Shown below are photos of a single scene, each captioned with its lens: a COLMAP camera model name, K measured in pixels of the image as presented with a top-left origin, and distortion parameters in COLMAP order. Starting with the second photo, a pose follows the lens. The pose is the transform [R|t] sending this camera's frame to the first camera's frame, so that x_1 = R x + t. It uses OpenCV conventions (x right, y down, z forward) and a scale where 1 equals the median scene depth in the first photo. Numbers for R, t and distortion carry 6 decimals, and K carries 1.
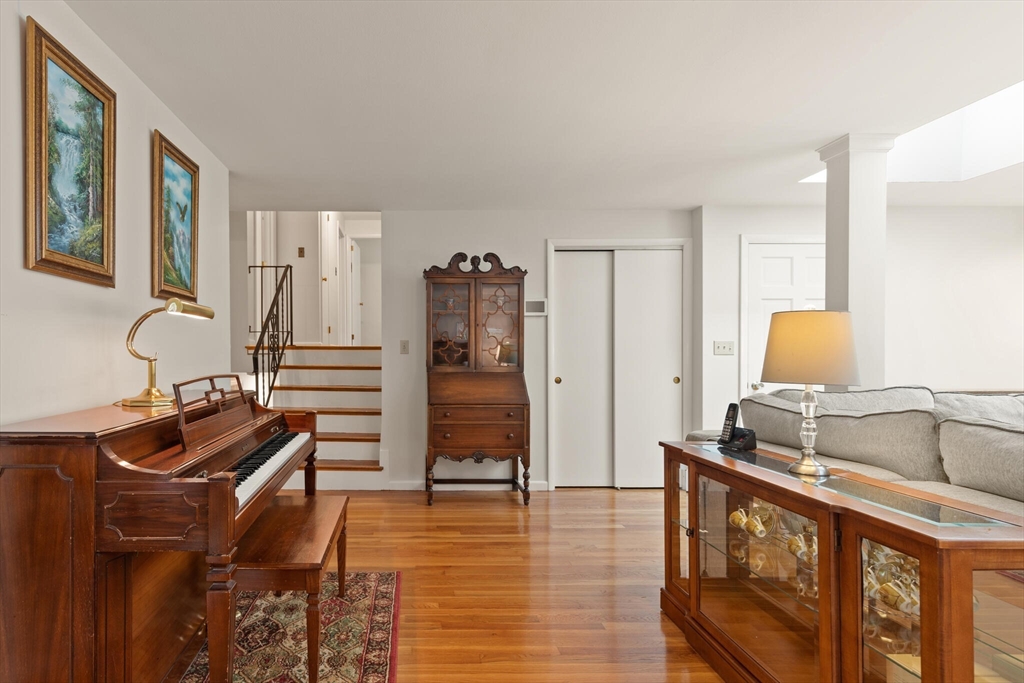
lens RADIAL K [[534.6, 0, 510.1], [0, 534.6, 348.1], [0, 0, 1]] dist [0.002253, 0.000827]
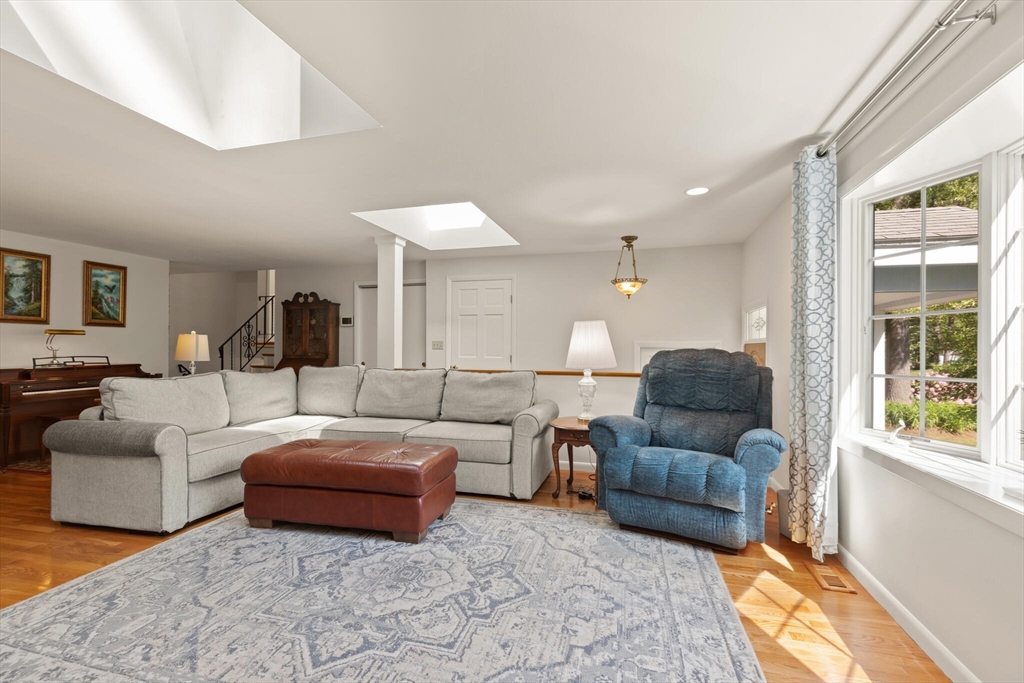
lens RADIAL K [[454.2, 0, 515.6], [0, 454.2, 340.6], [0, 0, 1]] dist [0.001584, -0.000048]
pose [[0.962223, 0.001854, -0.272256, 1.615805], [-0.001903, 0.999998, 0.000084, -0.023924], [0.272256, 0.000437, 0.962225, -0.448531]]
